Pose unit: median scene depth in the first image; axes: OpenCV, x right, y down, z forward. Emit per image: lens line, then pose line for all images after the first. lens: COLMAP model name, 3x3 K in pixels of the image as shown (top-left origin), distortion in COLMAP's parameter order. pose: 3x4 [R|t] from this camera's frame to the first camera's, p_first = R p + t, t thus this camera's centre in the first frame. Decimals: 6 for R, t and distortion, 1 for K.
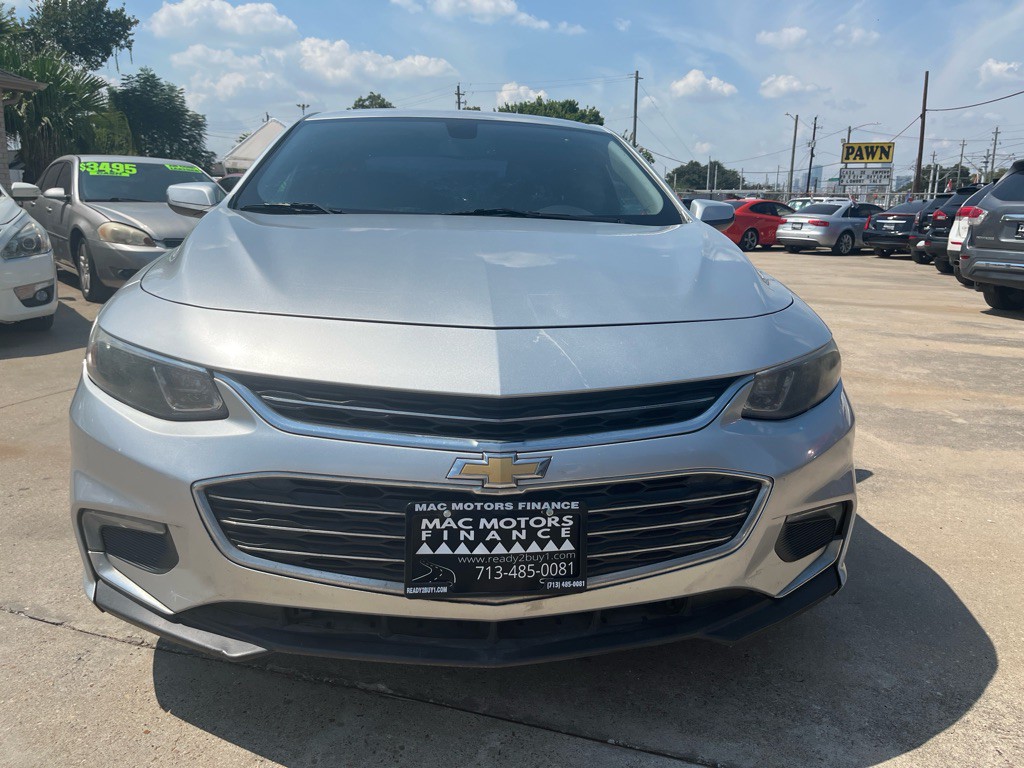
lens RADIAL K [[774.7, 0, 509.8], [0, 774.7, 388.1], [0, 0, 1]] dist [0.075729, -0.114226]
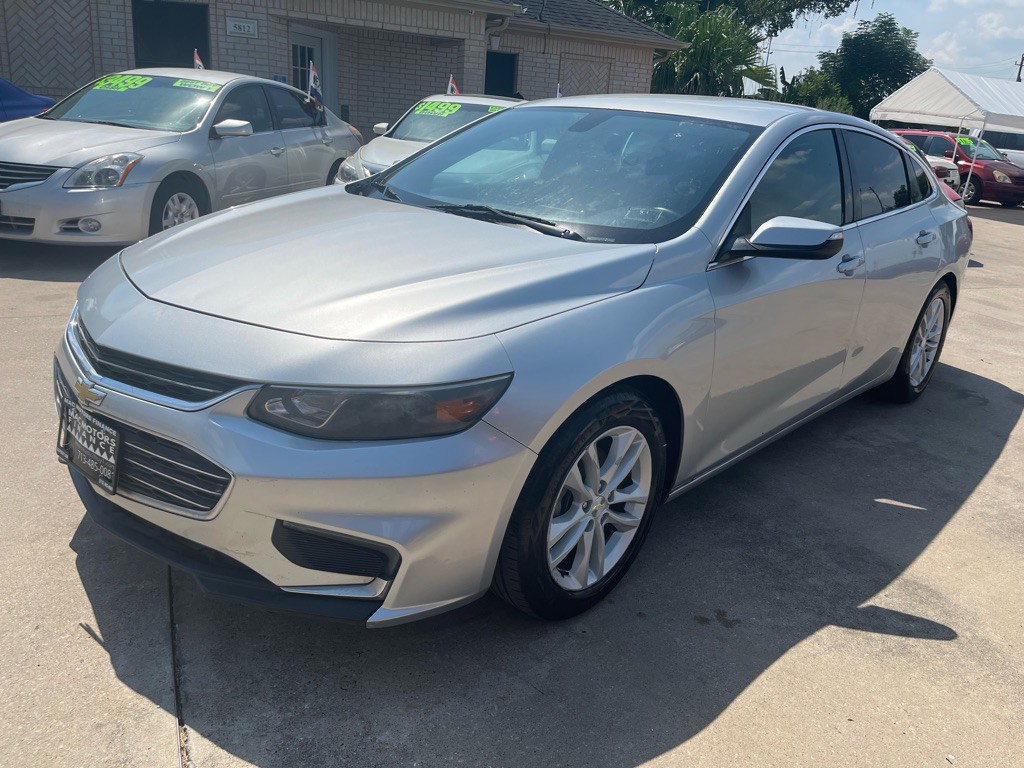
lens RADIAL K [[773.1, 0, 513.6], [0, 773.1, 384.7], [0, 0, 1]] dist [0.079308, -0.117123]
pose [[0.659563, 0.265648, -0.703141, 1.215855], [-0.222361, 0.962553, 0.155073, -0.246029], [0.718006, 0.054071, 0.693934, 0.438228]]
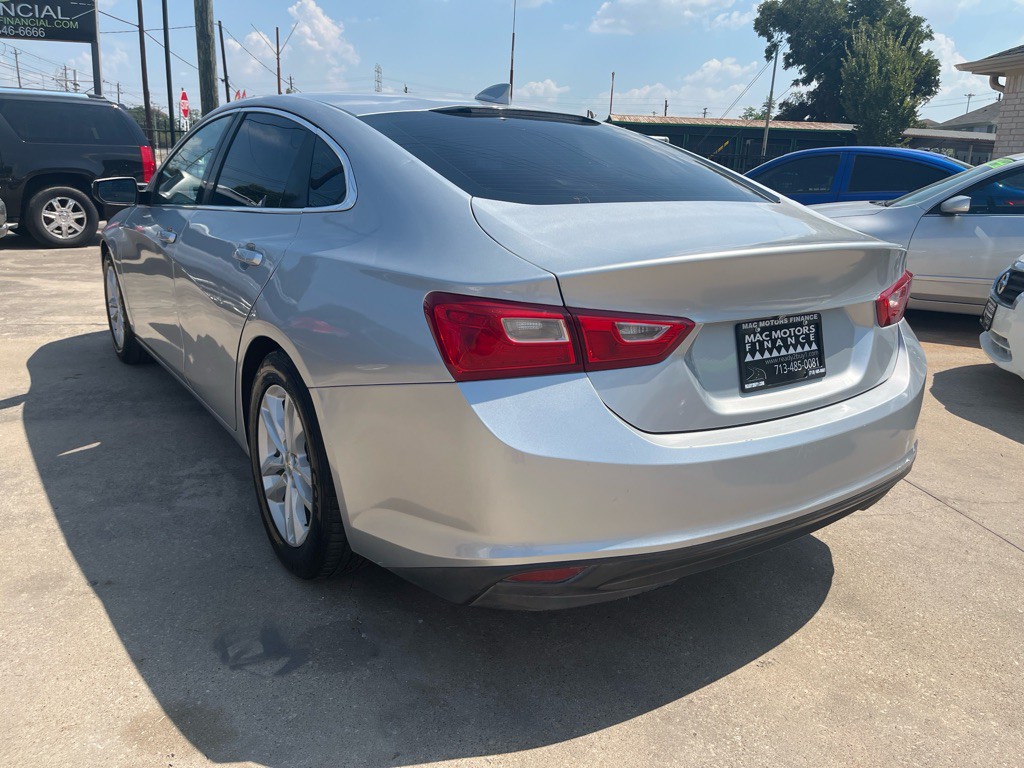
lens RADIAL K [[777.9, 0, 519.9], [0, 777.9, 384.4], [0, 0, 1]] dist [0.070983, -0.111021]
pose [[-0.871515, 0.079363, -0.483904, 0.590394], [-0.164223, 0.882595, 0.440518, -1.069858], [0.462053, 0.463386, -0.756162, 4.241319]]
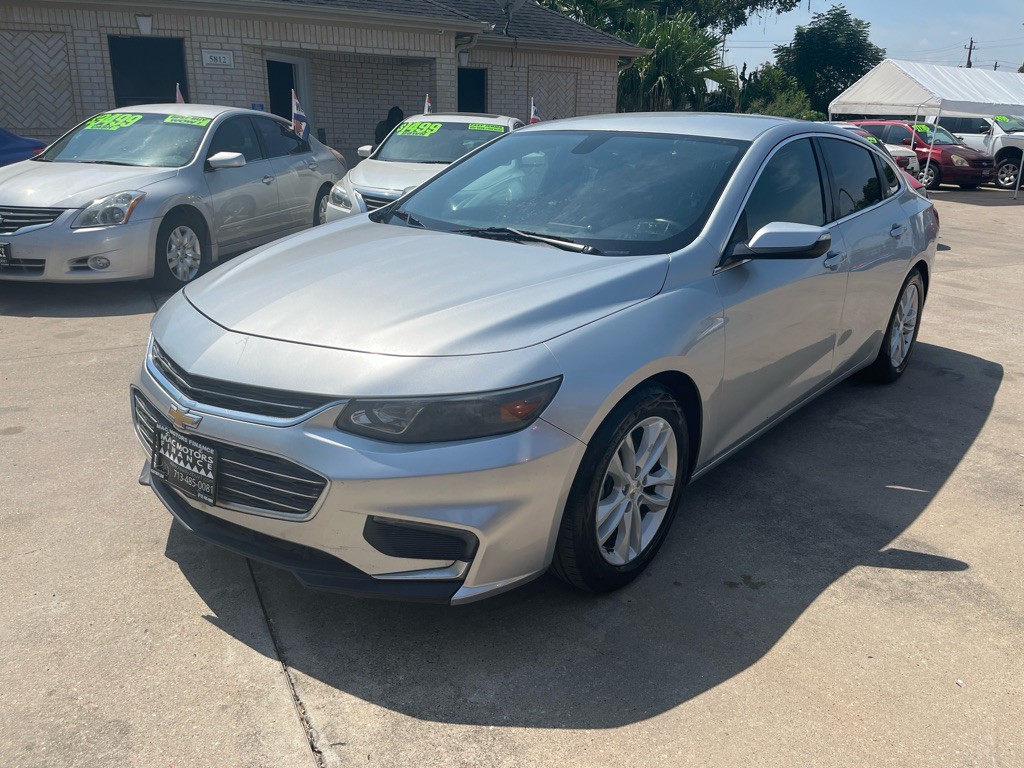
lens RADIAL K [[772.6, 0, 514.4], [0, 772.6, 388.8], [0, 0, 1]] dist [0.078925, -0.114846]
pose [[0.694683, 0.218885, -0.685204, 1.253628], [-0.164151, 0.975682, 0.145255, -0.241228], [0.700335, 0.011571, 0.713720, 0.248685]]
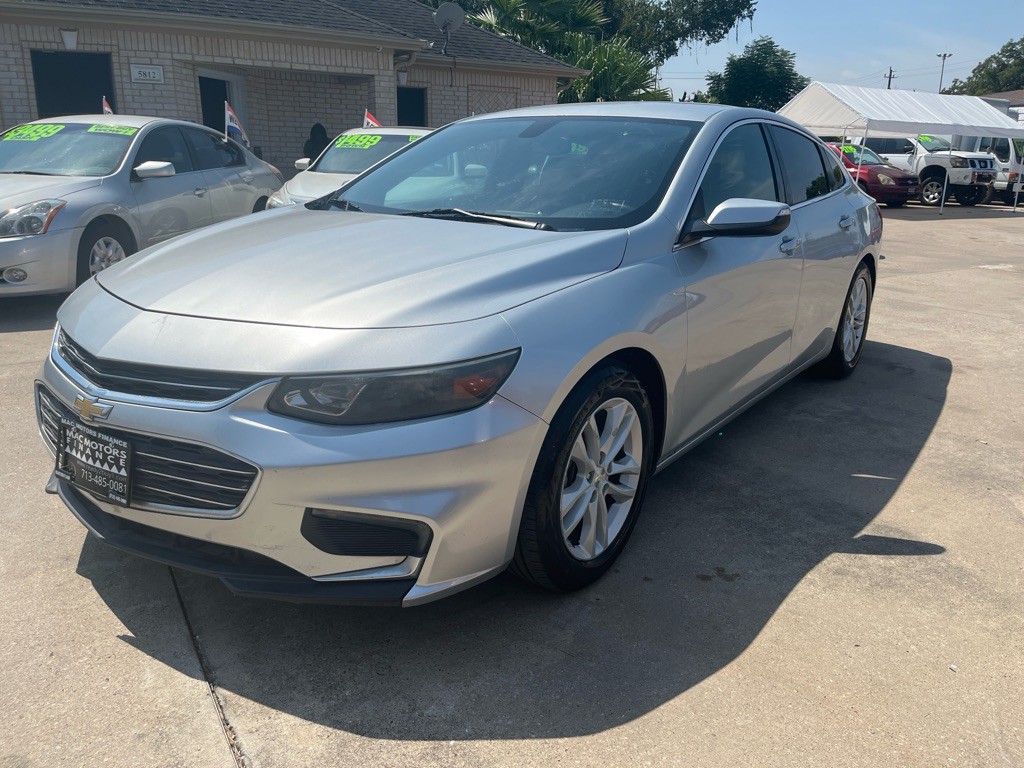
lens RADIAL K [[773.1, 0, 513.6], [0, 773.1, 384.7], [0, 0, 1]] dist [0.079308, -0.117123]
pose [[0.744893, 0.174247, -0.644028, 1.185052], [-0.146828, 0.984441, 0.096526, -0.150910], [0.650827, 0.022660, 0.758888, 0.321518]]
